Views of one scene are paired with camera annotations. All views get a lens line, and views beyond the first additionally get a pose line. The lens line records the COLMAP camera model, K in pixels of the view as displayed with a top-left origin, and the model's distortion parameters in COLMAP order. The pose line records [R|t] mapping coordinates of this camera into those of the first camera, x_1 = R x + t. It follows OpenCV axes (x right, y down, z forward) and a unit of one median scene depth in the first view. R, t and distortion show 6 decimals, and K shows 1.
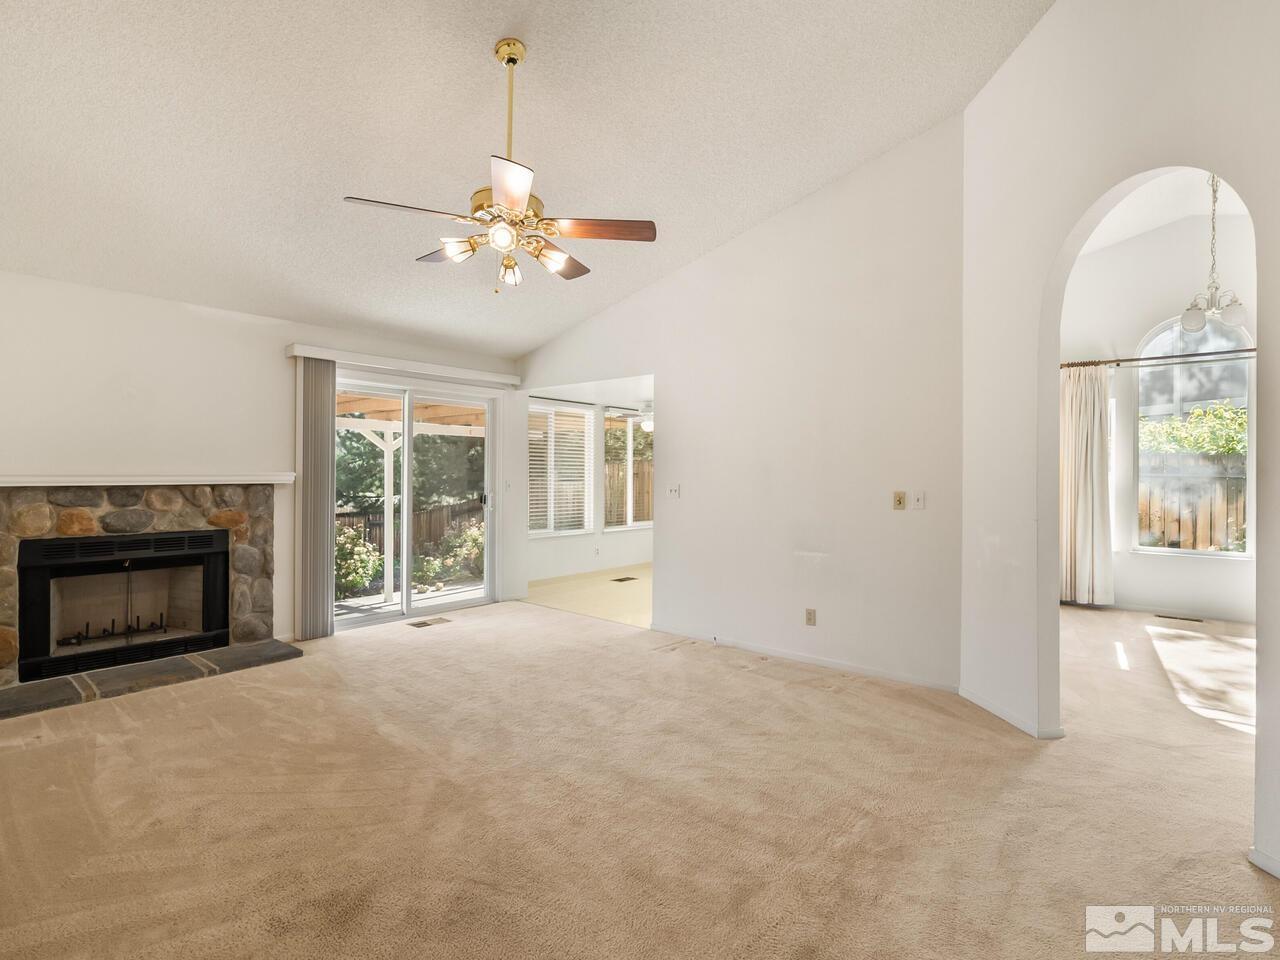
lens RADIAL K [[598.5, 0, 643.3], [0, 598.5, 471.0], [0, 0, 1]] dist [-0.009398, 0.000150]
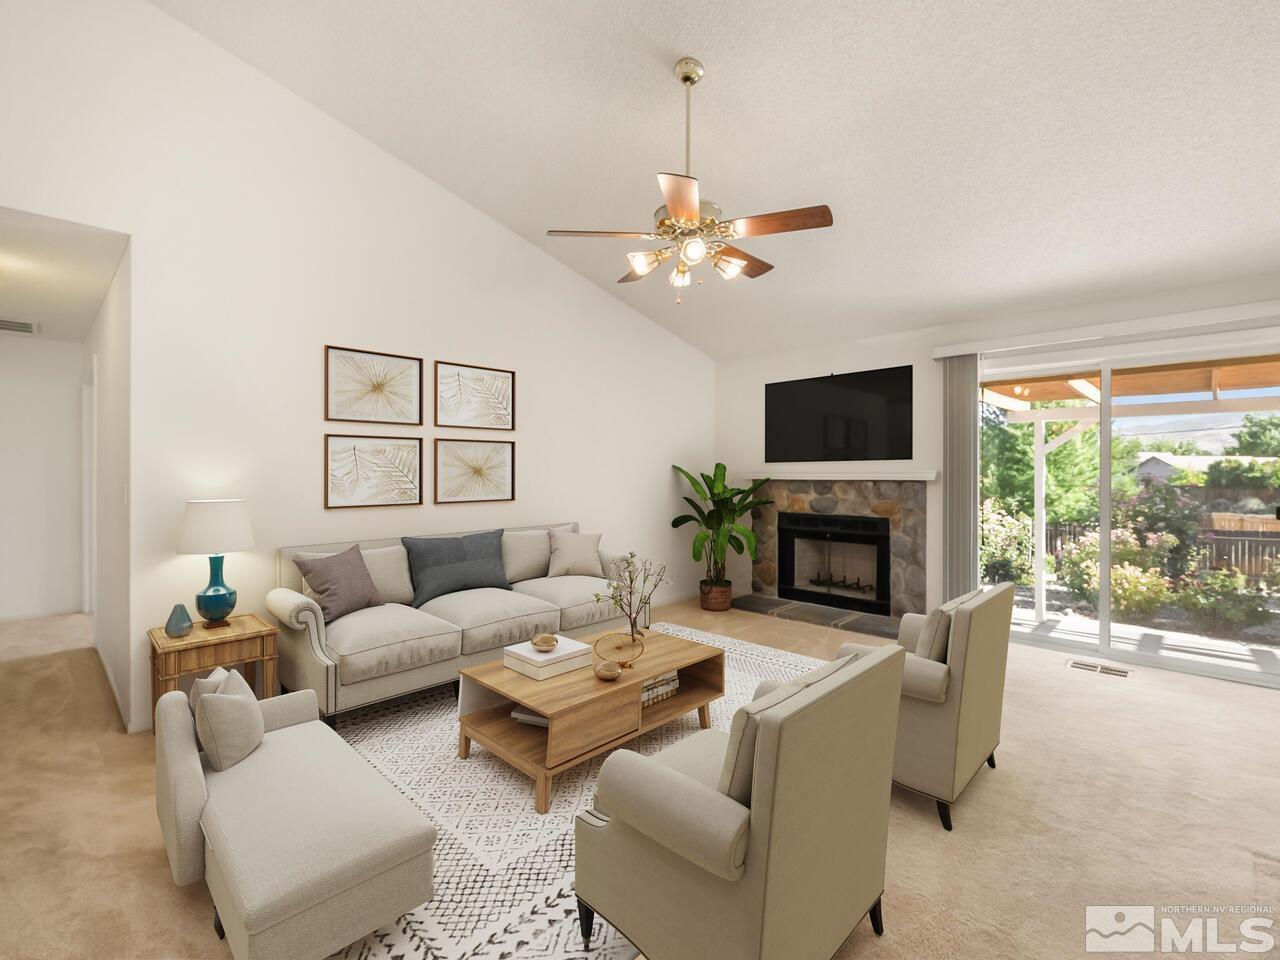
lens RADIAL K [[598.5, 0, 643.3], [0, 598.5, 471.0], [0, 0, 1]] dist [-0.009398, 0.000150]
pose [[-0.063030, -0.000539, -0.998011, 0.533986], [0.010184, 0.999947, -0.001183, 0.000258], [0.997960, -0.010238, -0.063021, 0.600962]]
